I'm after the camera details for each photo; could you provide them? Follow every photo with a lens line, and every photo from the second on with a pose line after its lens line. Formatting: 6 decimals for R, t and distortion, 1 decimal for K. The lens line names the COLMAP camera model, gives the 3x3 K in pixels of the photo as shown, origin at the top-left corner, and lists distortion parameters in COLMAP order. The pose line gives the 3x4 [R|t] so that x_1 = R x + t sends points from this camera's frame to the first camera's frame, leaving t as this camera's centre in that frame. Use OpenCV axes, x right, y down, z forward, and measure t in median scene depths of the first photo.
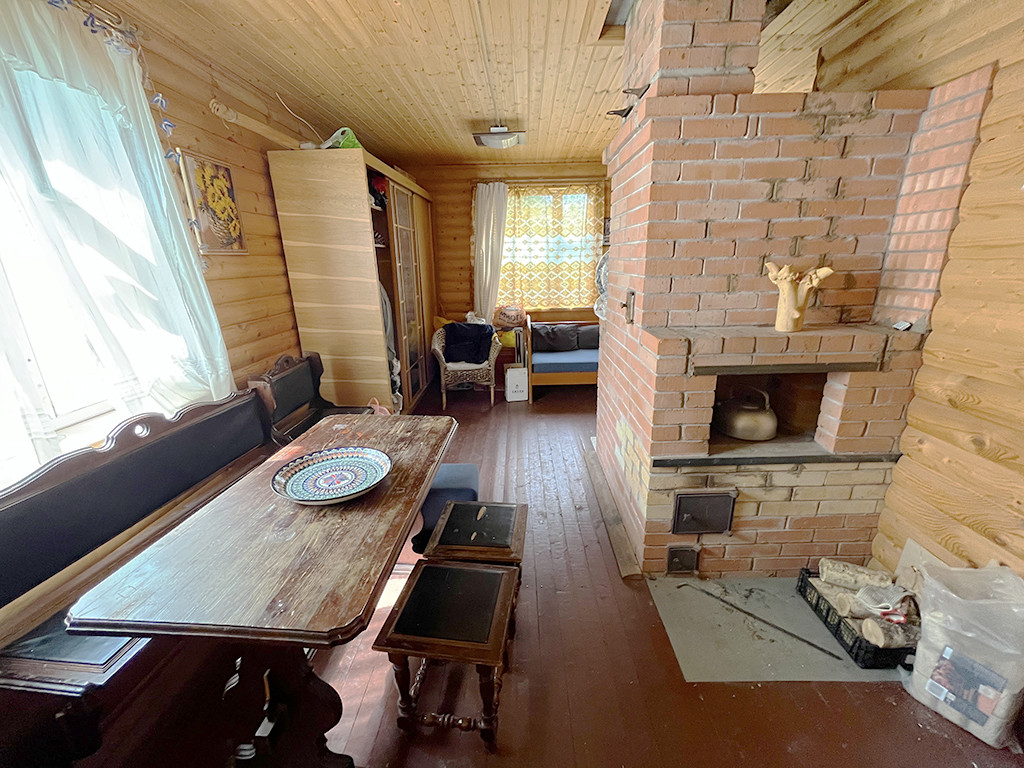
lens RADIAL K [[413.0, 0, 512.0], [0, 413.0, 384.0], [0, 0, 1]] dist [-0.002375, -0.000211]
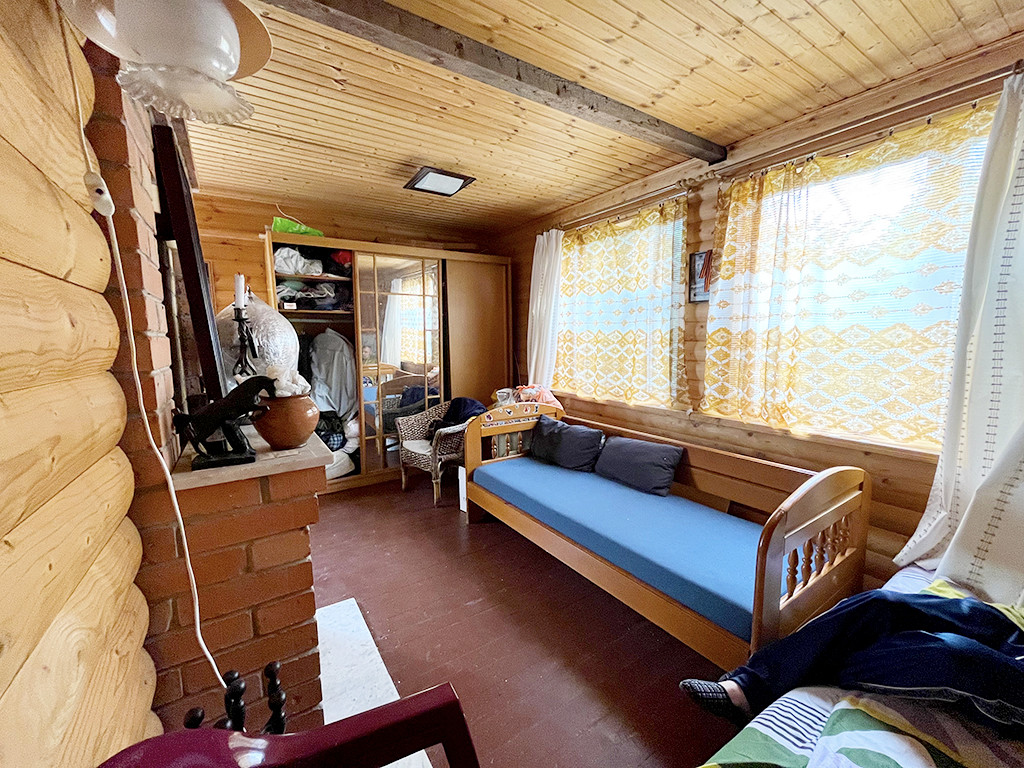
lens RADIAL K [[413.0, 0, 512.0], [0, 413.0, 384.0], [0, 0, 1]] dist [-0.002375, -0.000211]
pose [[0.568399, 0.114932, -0.814686, 0.551304], [-0.245620, 0.968745, -0.034701, -0.154455], [0.785234, 0.219828, 0.578863, 0.525109]]
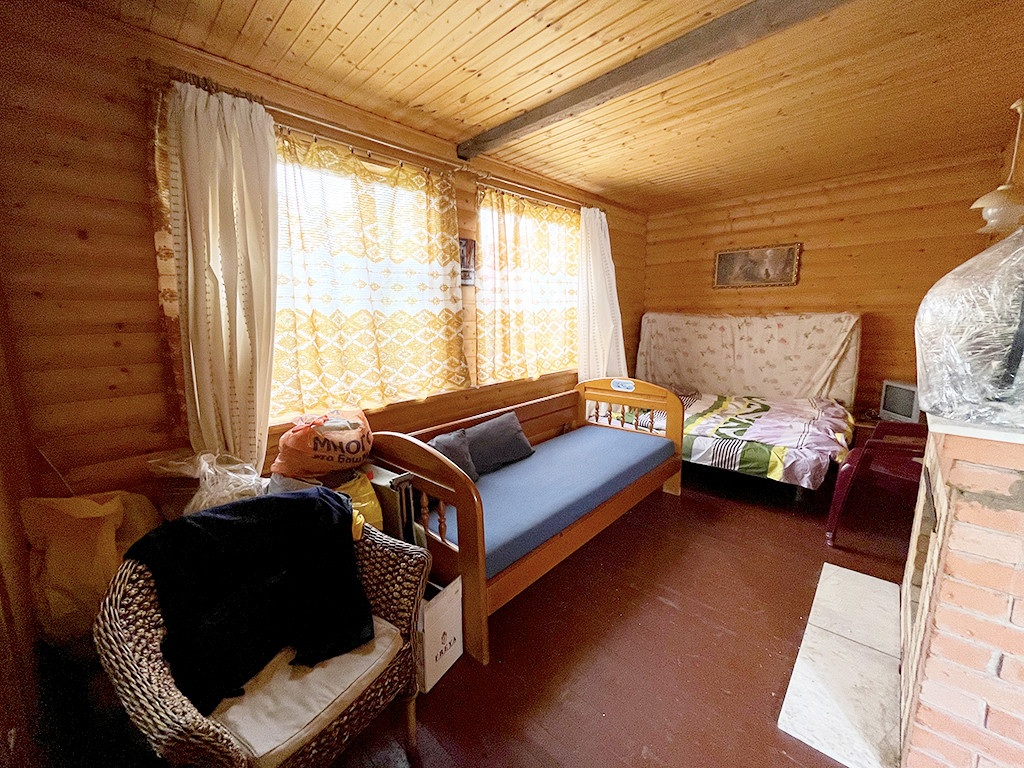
lens RADIAL K [[413.0, 0, 512.0], [0, 413.0, 384.0], [0, 0, 1]] dist [-0.002375, -0.000211]
pose [[0.678606, -0.112909, 0.725772, -0.160307], [0.219073, 0.974253, -0.053271, -0.154638], [-0.701071, 0.195146, 0.685870, 0.585529]]
